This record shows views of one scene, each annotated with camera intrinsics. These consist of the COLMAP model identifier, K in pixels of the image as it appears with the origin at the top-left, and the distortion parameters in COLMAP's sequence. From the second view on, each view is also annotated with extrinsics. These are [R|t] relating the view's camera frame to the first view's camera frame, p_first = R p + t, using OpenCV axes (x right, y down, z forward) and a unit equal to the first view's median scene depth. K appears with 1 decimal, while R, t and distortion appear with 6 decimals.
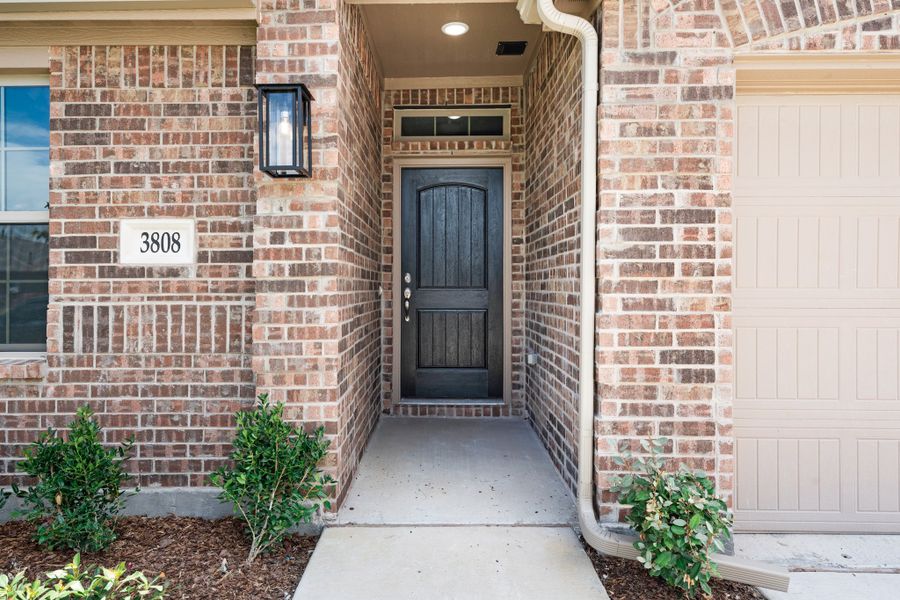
lens RADIAL K [[576.1, 0, 430.7], [0, 576.1, 285.7], [0, 0, 1]] dist [-0.000542, -0.000422]
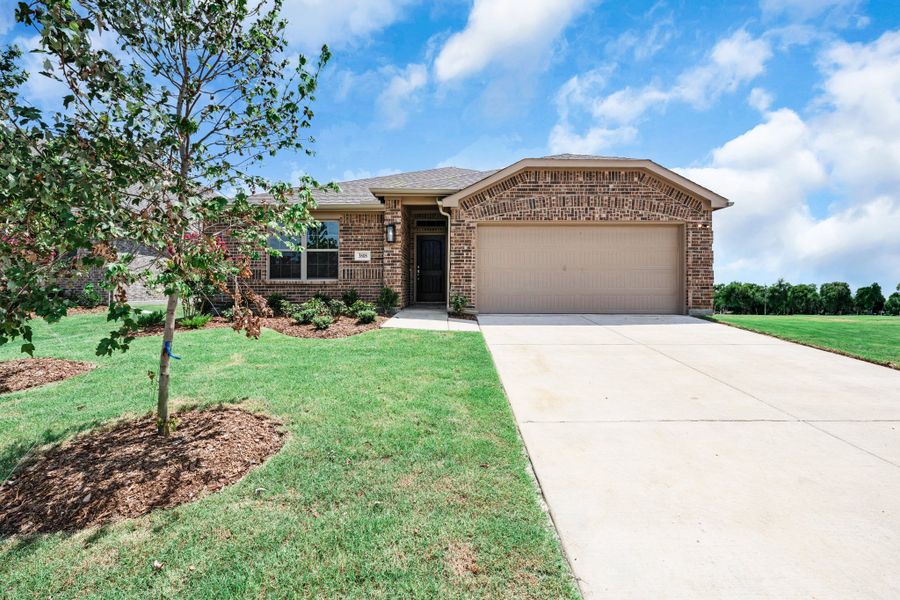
lens RADIAL K [[342.2, 0, 453.0], [0, 342.2, 286.2], [0, 0, 1]] dist [-0.000126, -0.000011]
pose [[0.999813, 0.001339, 0.019297, 0.230587], [-0.001287, 0.999995, -0.002721, 0.193930], [-0.019301, 0.002696, 0.999810, -1.947372]]
